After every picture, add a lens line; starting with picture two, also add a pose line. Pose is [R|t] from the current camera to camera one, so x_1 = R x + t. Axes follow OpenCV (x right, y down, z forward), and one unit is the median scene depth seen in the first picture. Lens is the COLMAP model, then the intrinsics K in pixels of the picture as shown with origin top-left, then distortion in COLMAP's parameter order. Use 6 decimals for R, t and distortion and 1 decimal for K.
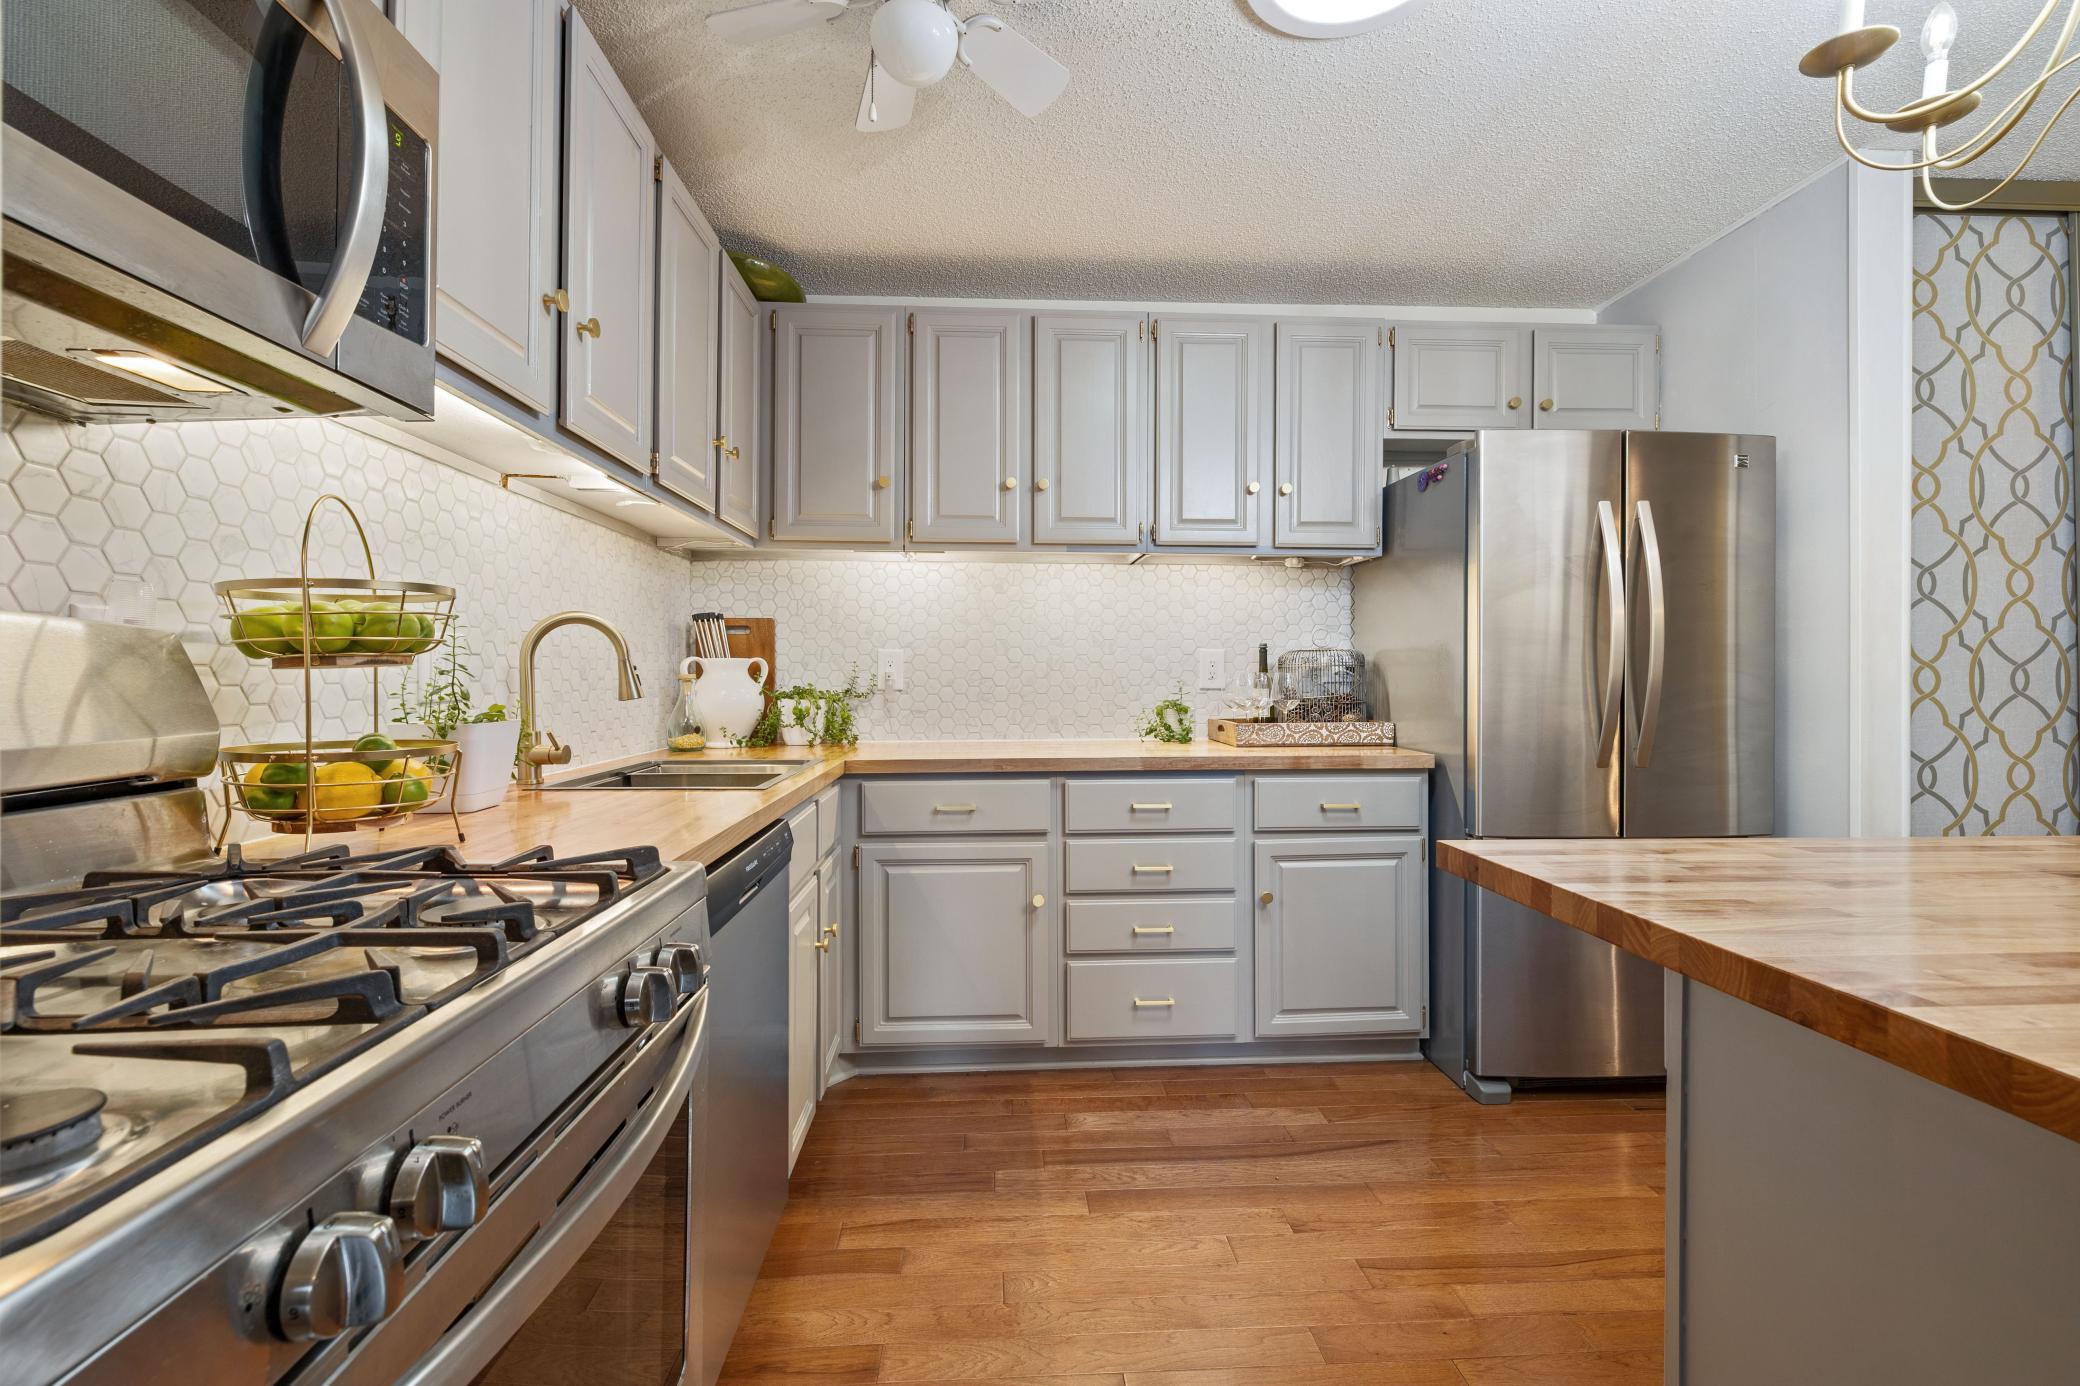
lens RADIAL K [[879.0, 0, 1041.5], [0, 879.0, 675.4], [0, 0, 1]] dist [0.003219, 0.000258]
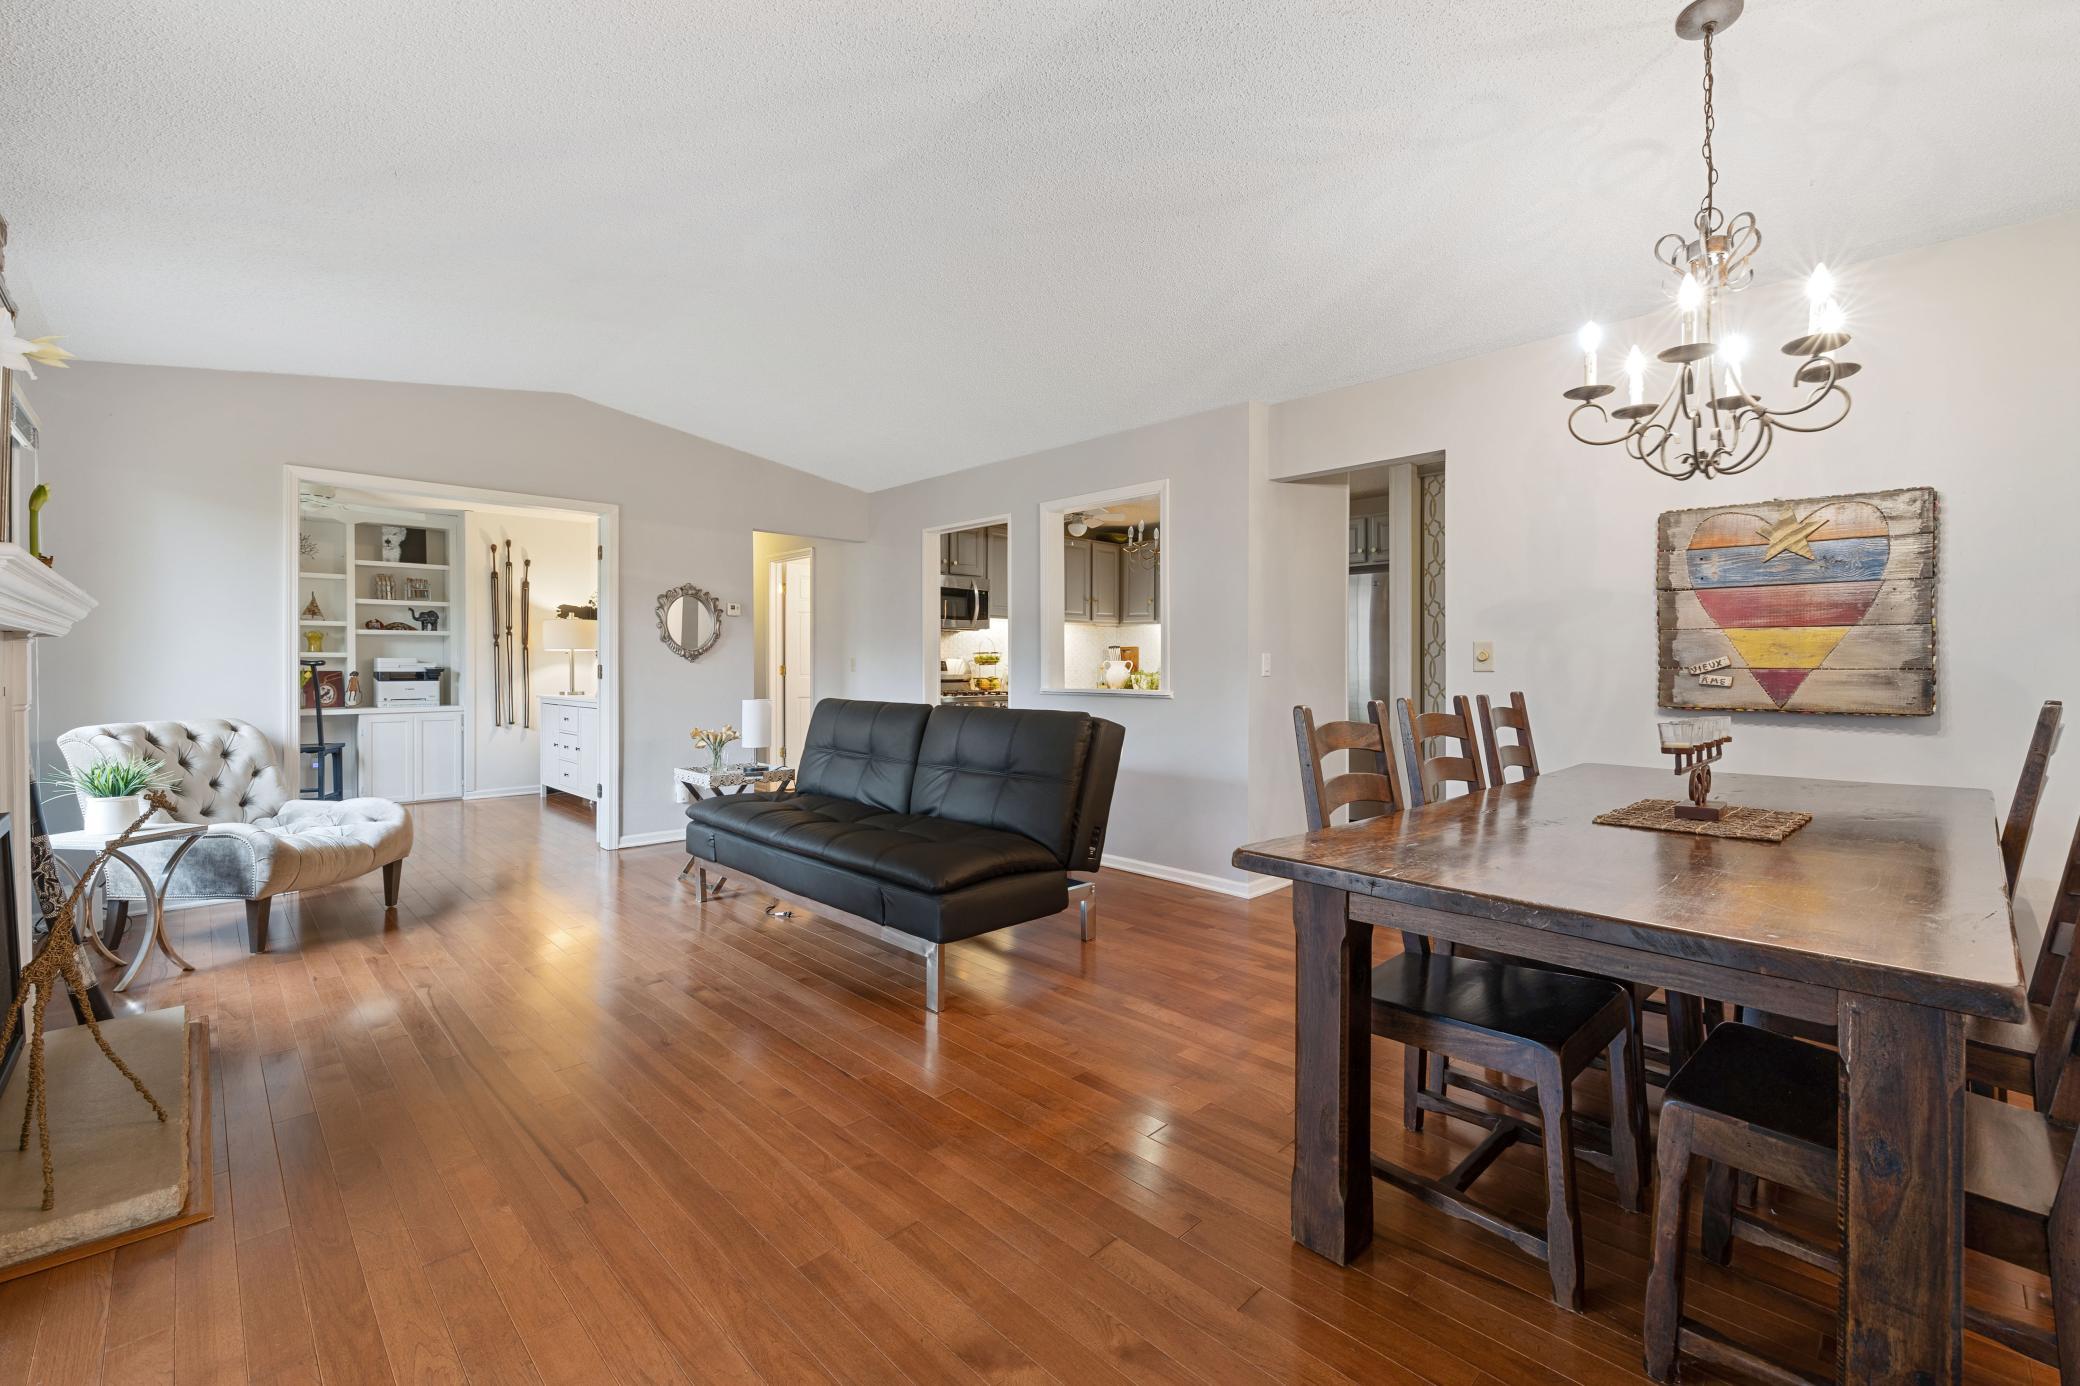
lens RADIAL K [[879.0, 0, 1041.5], [0, 879.0, 675.4], [0, 0, 1]] dist [0.003219, 0.000258]
pose [[0.650064, 0.007167, -0.759846, 2.465095], [0.000197, 0.999954, 0.009600, 0.002252], [0.759879, -0.006391, 0.650033, -1.626809]]
